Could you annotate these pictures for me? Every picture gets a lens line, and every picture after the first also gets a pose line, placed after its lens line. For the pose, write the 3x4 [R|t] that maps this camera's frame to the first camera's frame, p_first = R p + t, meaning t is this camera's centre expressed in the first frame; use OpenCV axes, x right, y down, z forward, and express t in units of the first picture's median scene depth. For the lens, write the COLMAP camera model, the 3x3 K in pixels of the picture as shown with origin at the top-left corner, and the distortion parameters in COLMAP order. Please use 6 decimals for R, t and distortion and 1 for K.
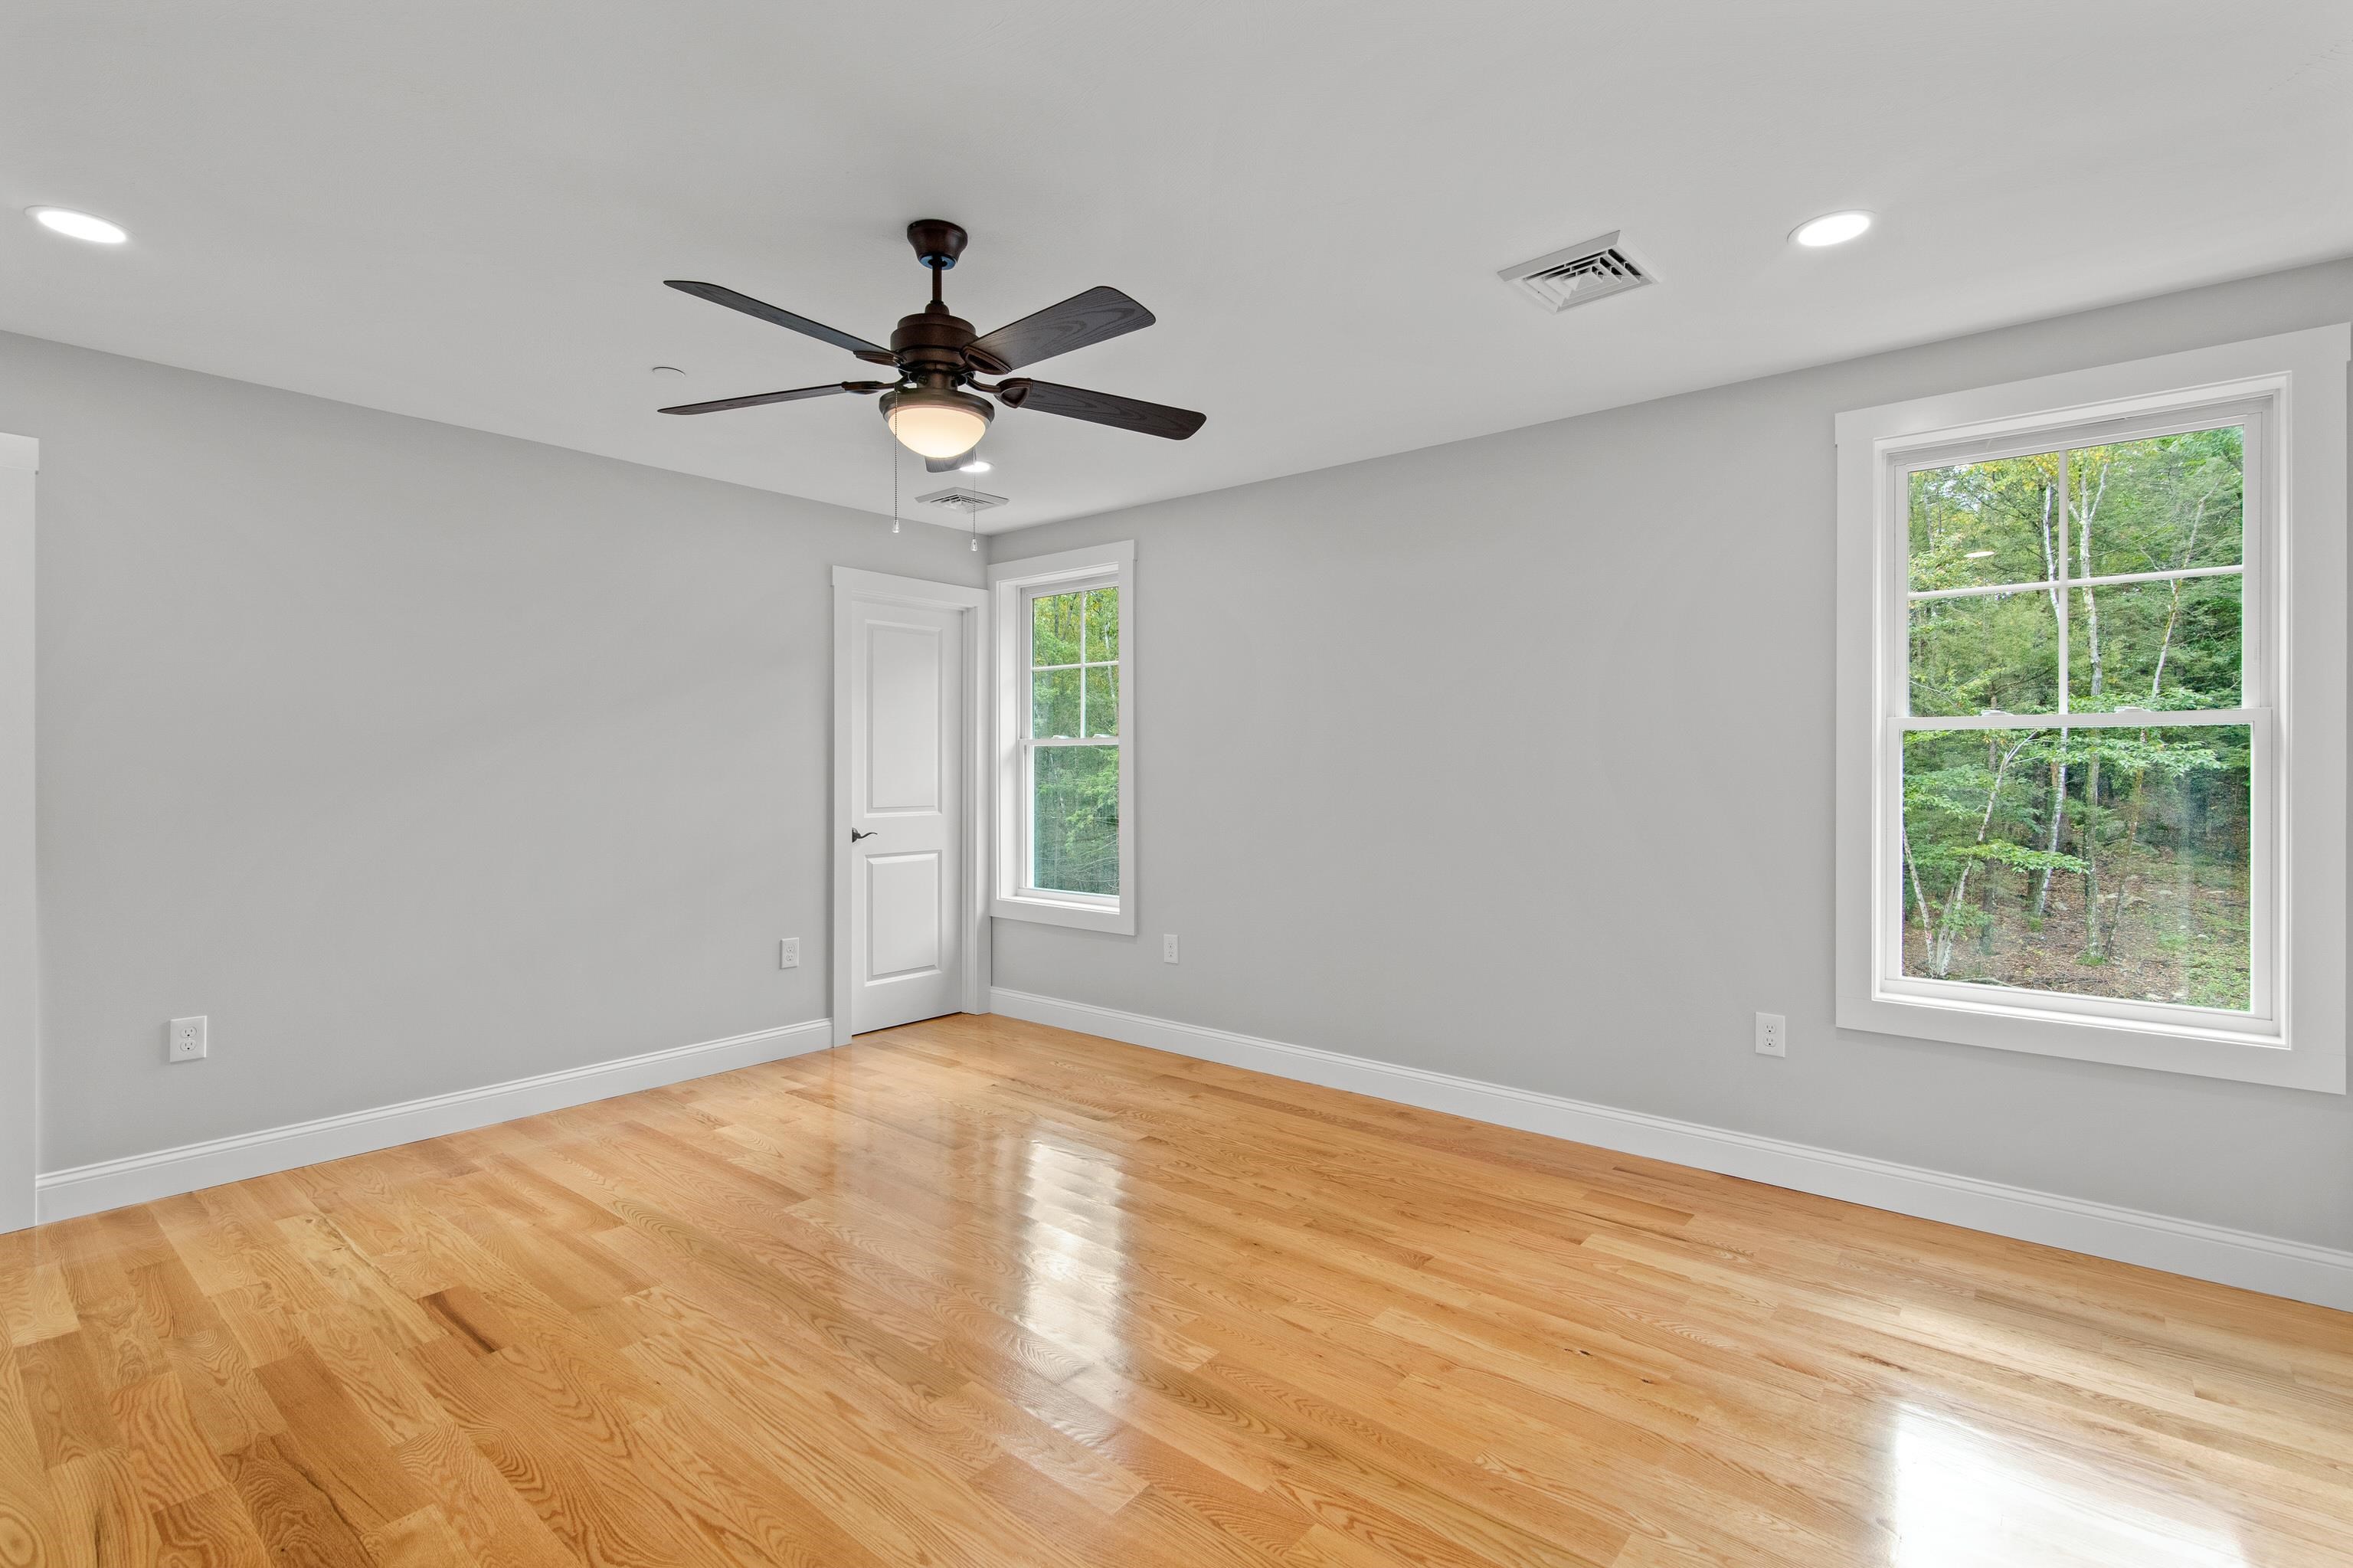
lens RADIAL K [[1081.9, 0, 1172.0], [0, 1081.9, 785.4], [0, 0, 1]] dist [0.000426, -0.000354]
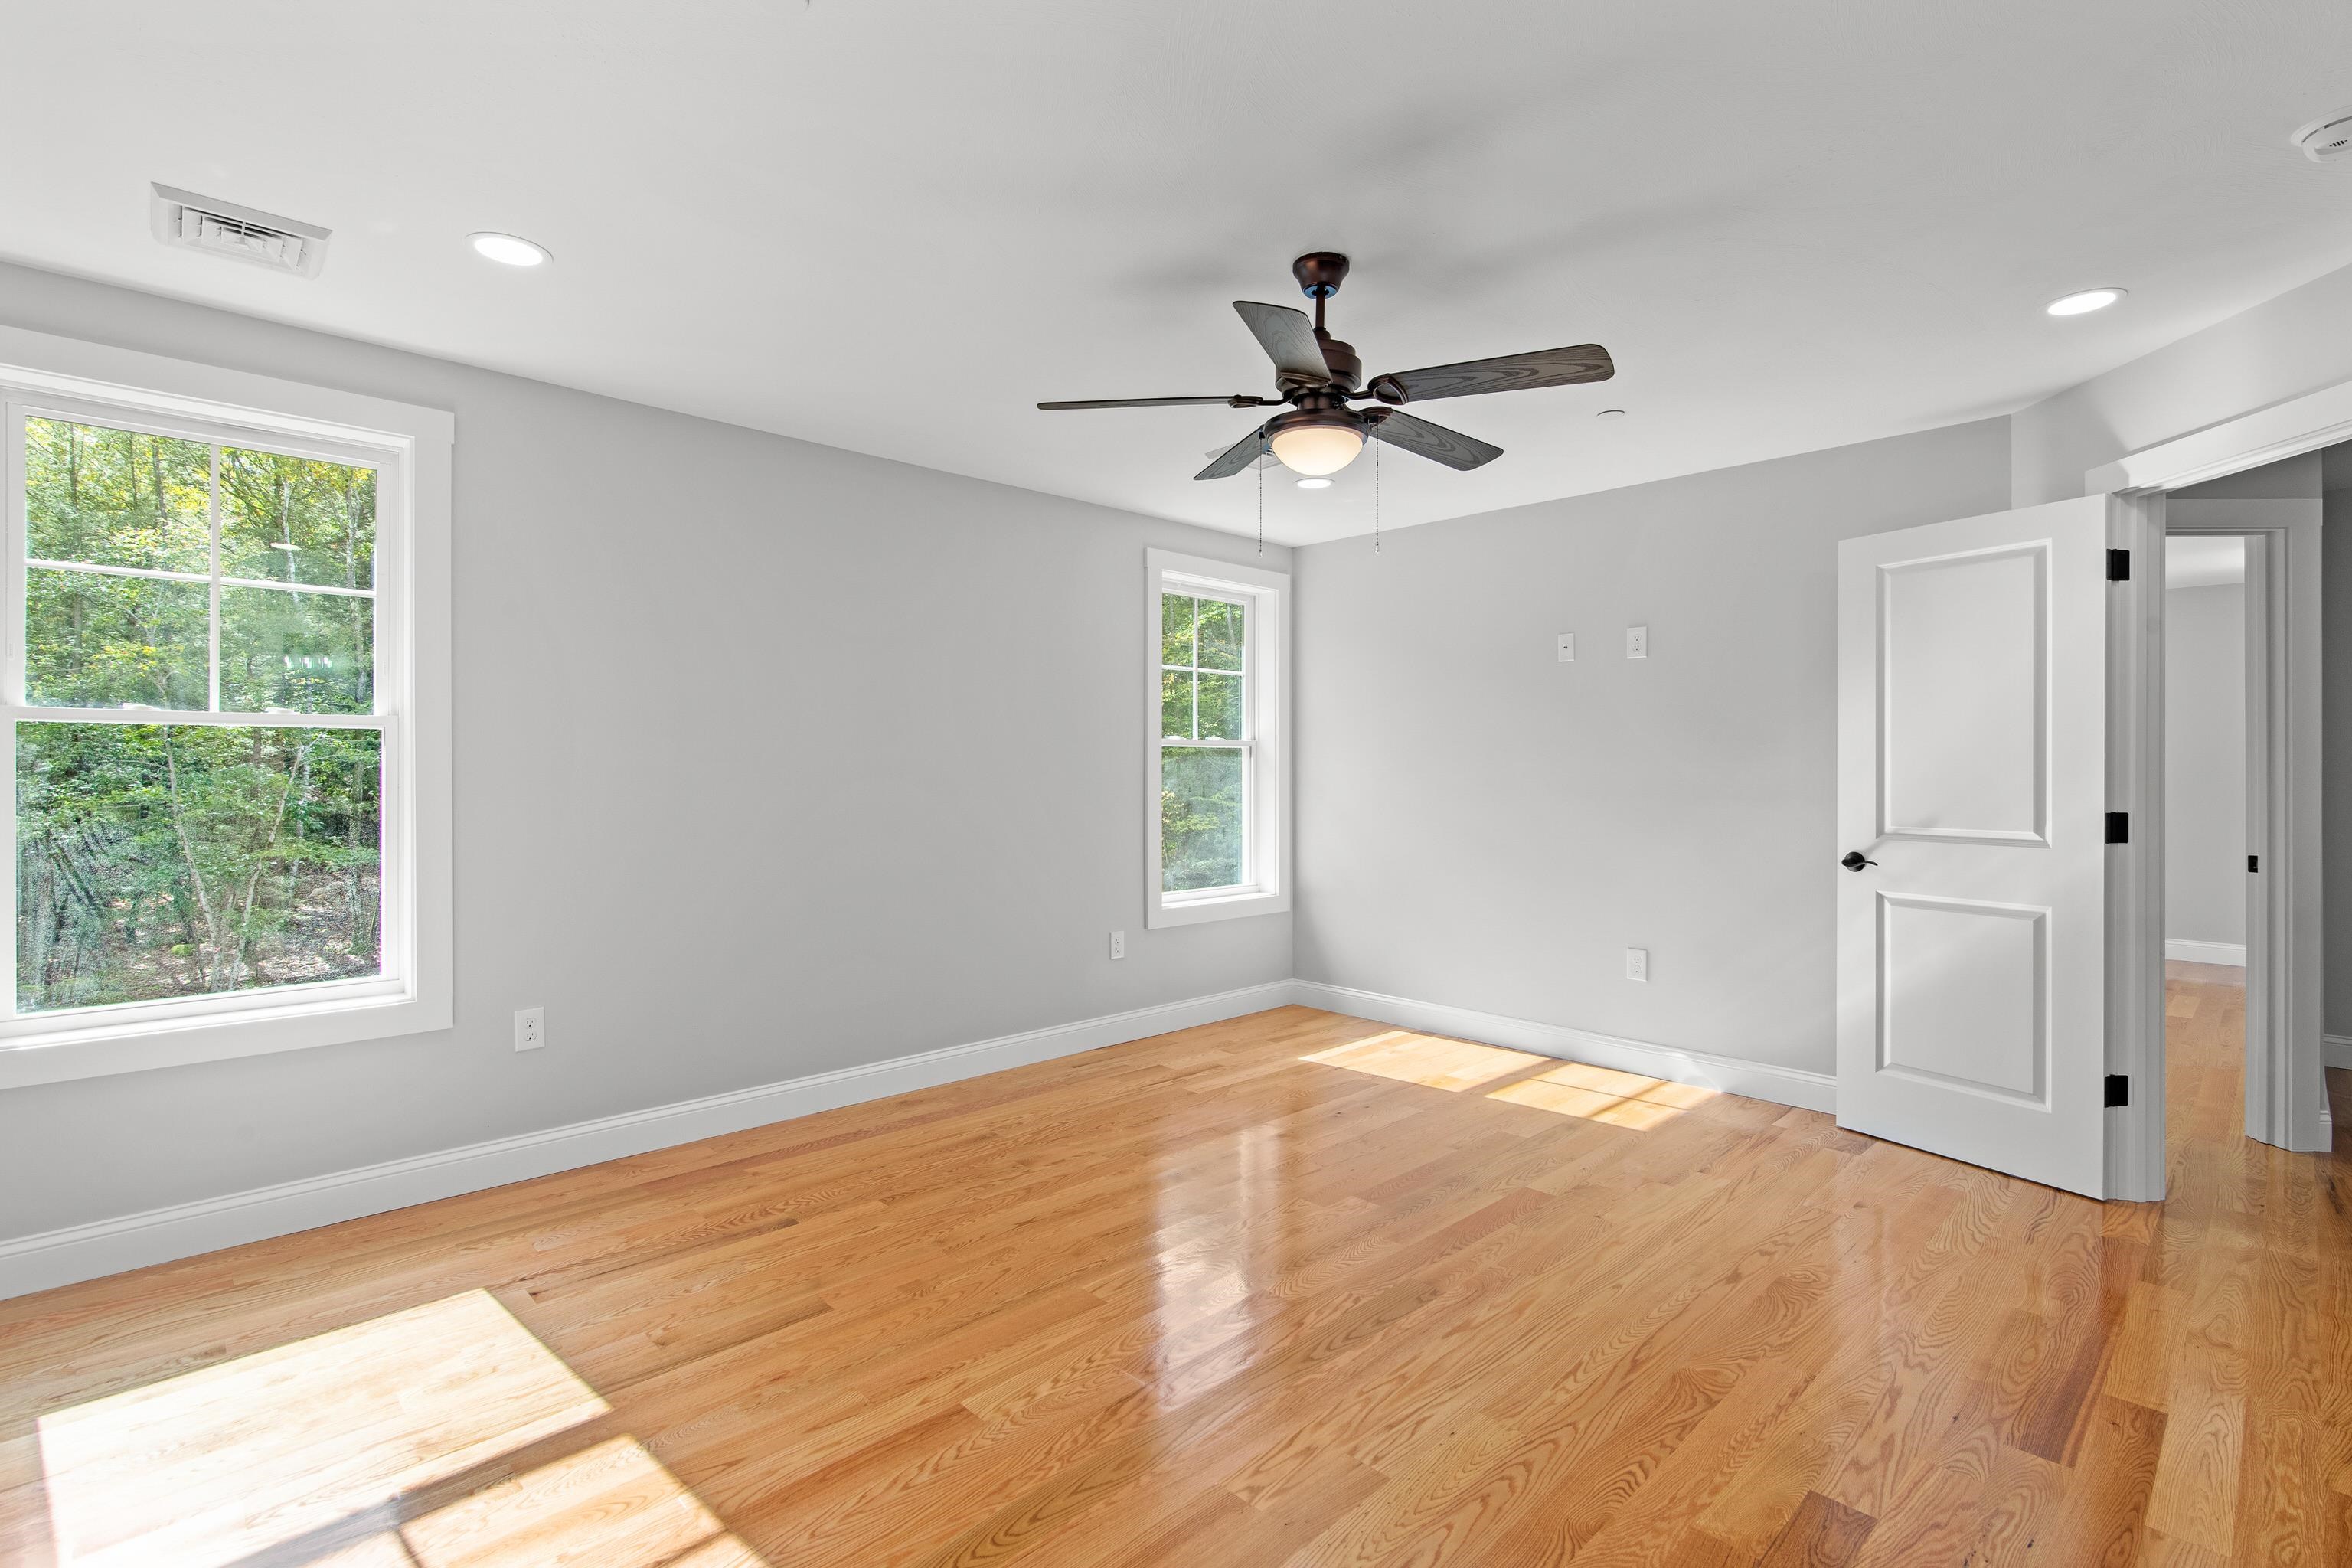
lens RADIAL K [[1107.5, 0, 1154.7], [0, 1107.5, 780.4], [0, 0, 1]] dist [-0.005050, 0.000002]
pose [[0.109027, -0.011409, 0.993973, -1.038438], [0.015206, 0.999836, 0.009808, -0.013758], [-0.993922, 0.014045, 0.109183, 0.826636]]
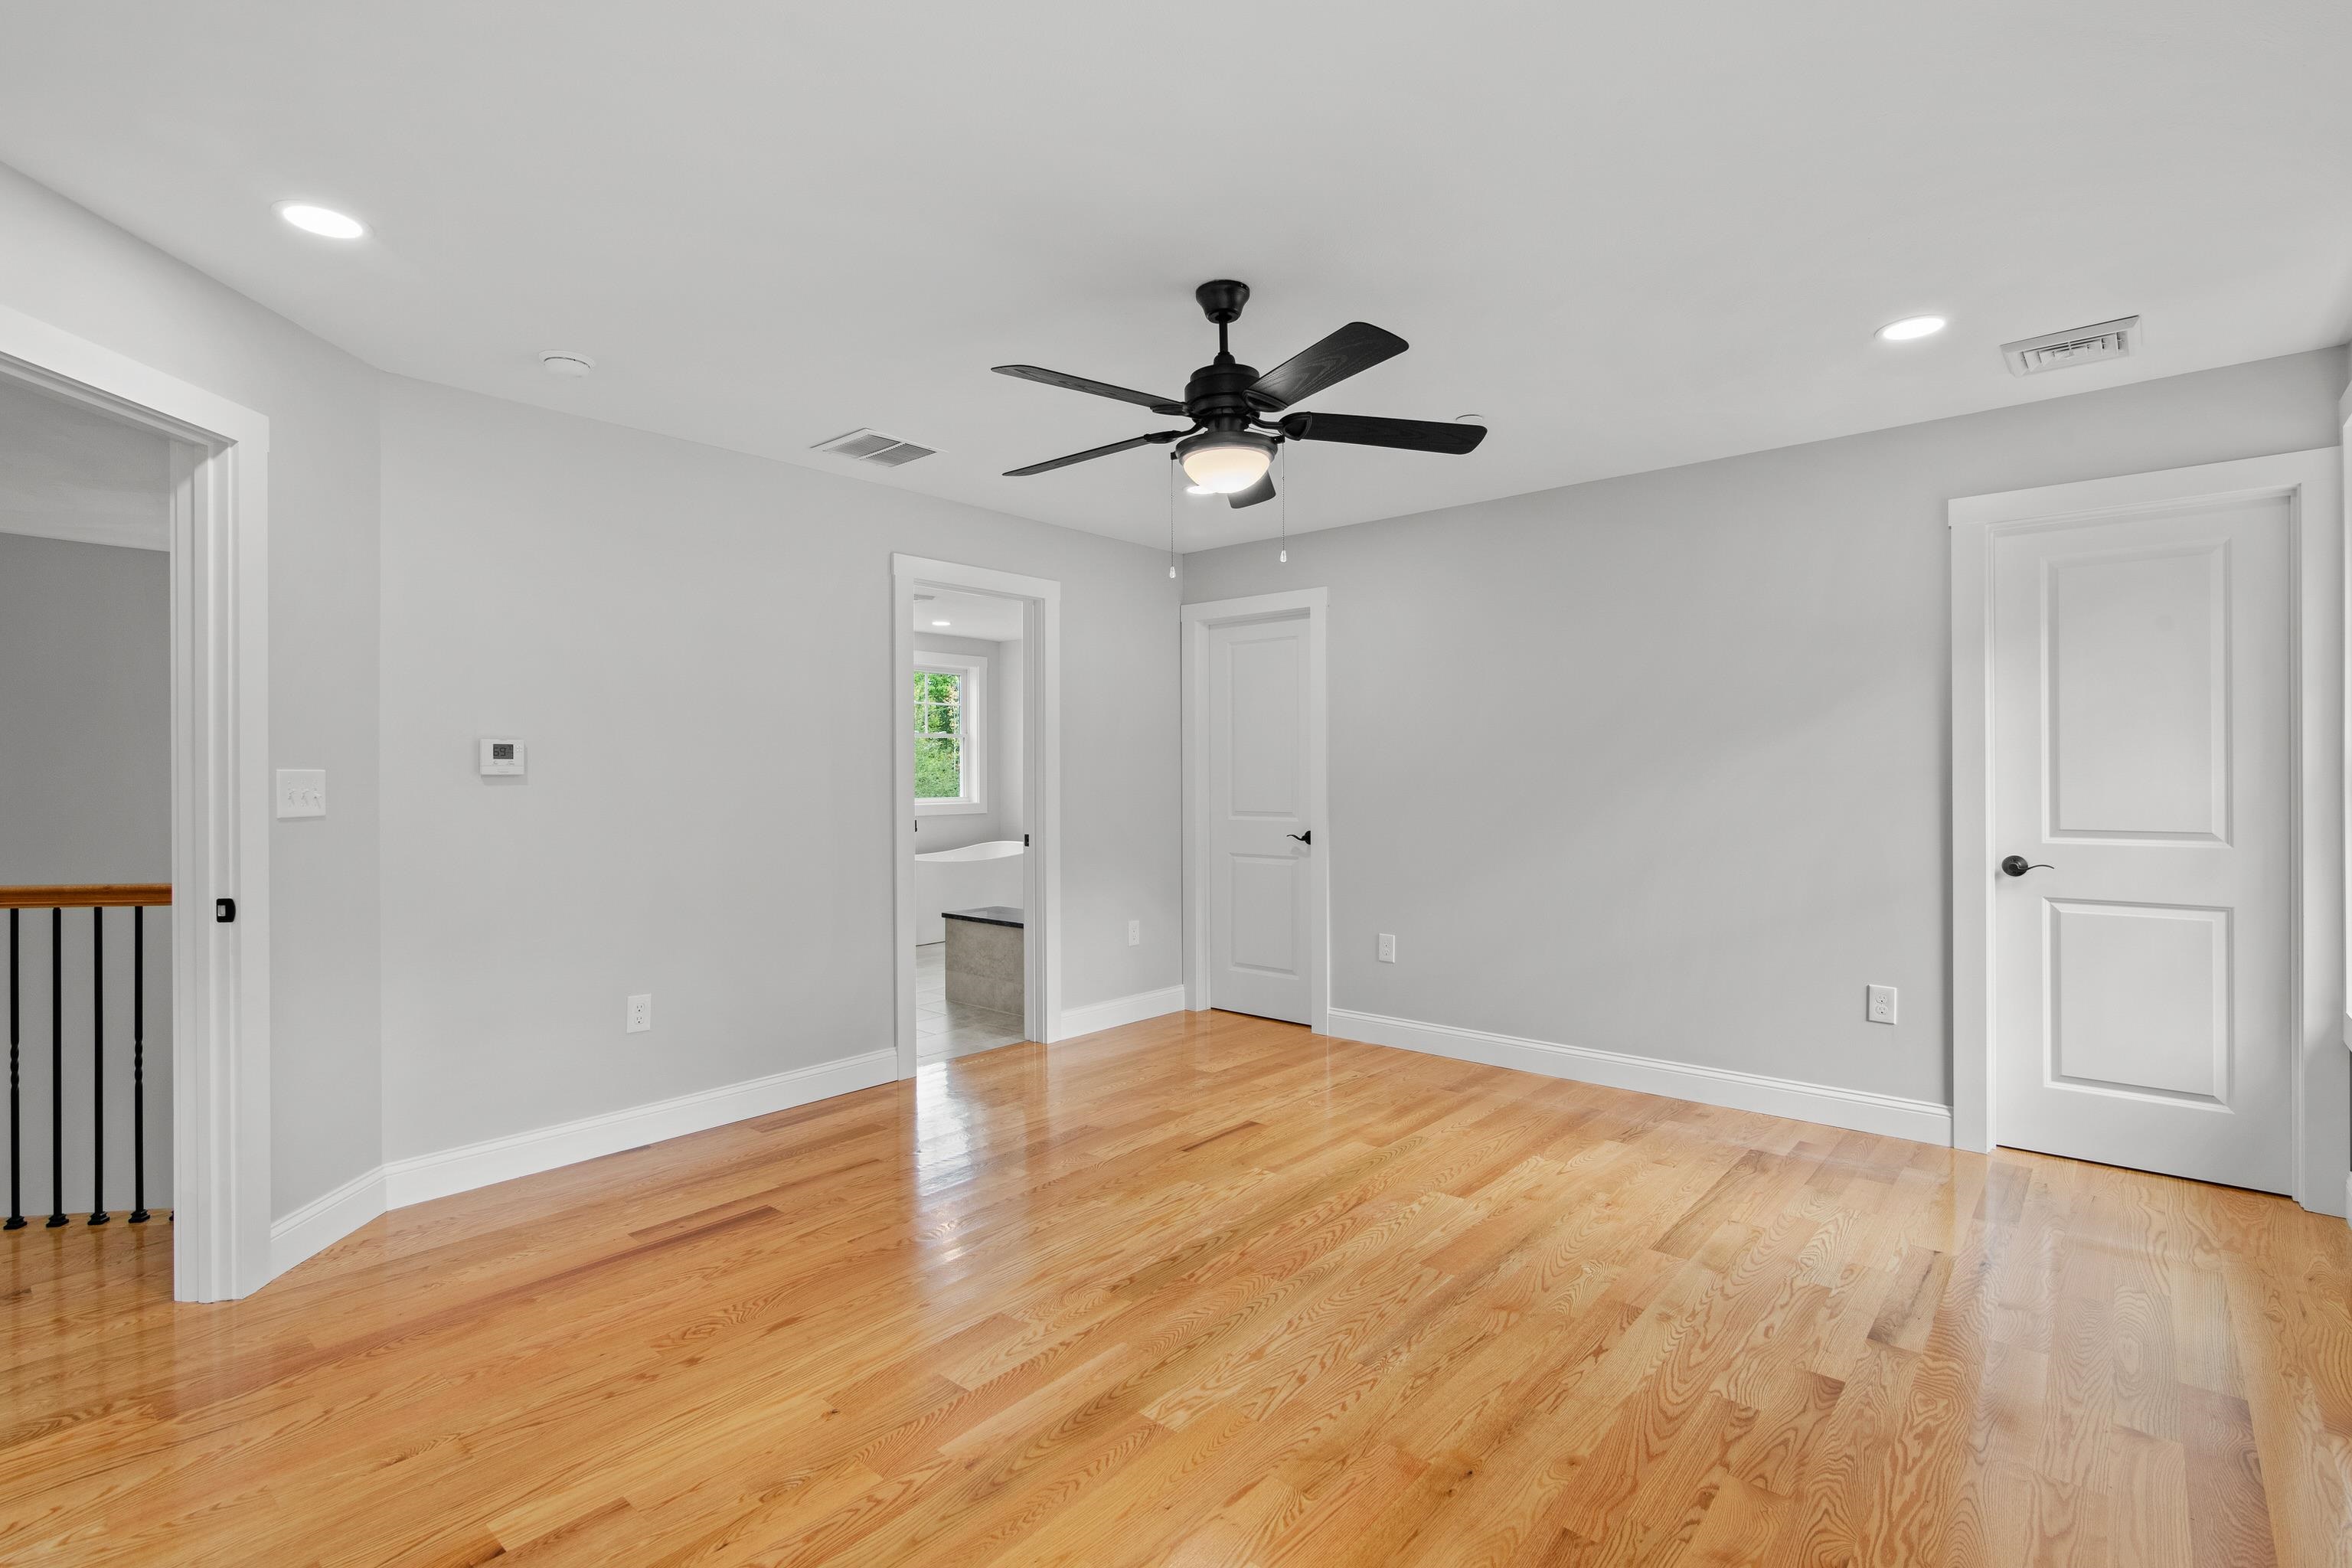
lens RADIAL K [[1081.4, 0, 1171.5], [0, 1081.4, 785.4], [0, 0, 1]] dist [0.000426, -0.000354]
pose [[-0.011085, 0.007692, -0.999909, 0.705196], [-0.012094, 0.999896, 0.007826, -0.010465], [0.999865, 0.012179, -0.010991, 0.759066]]
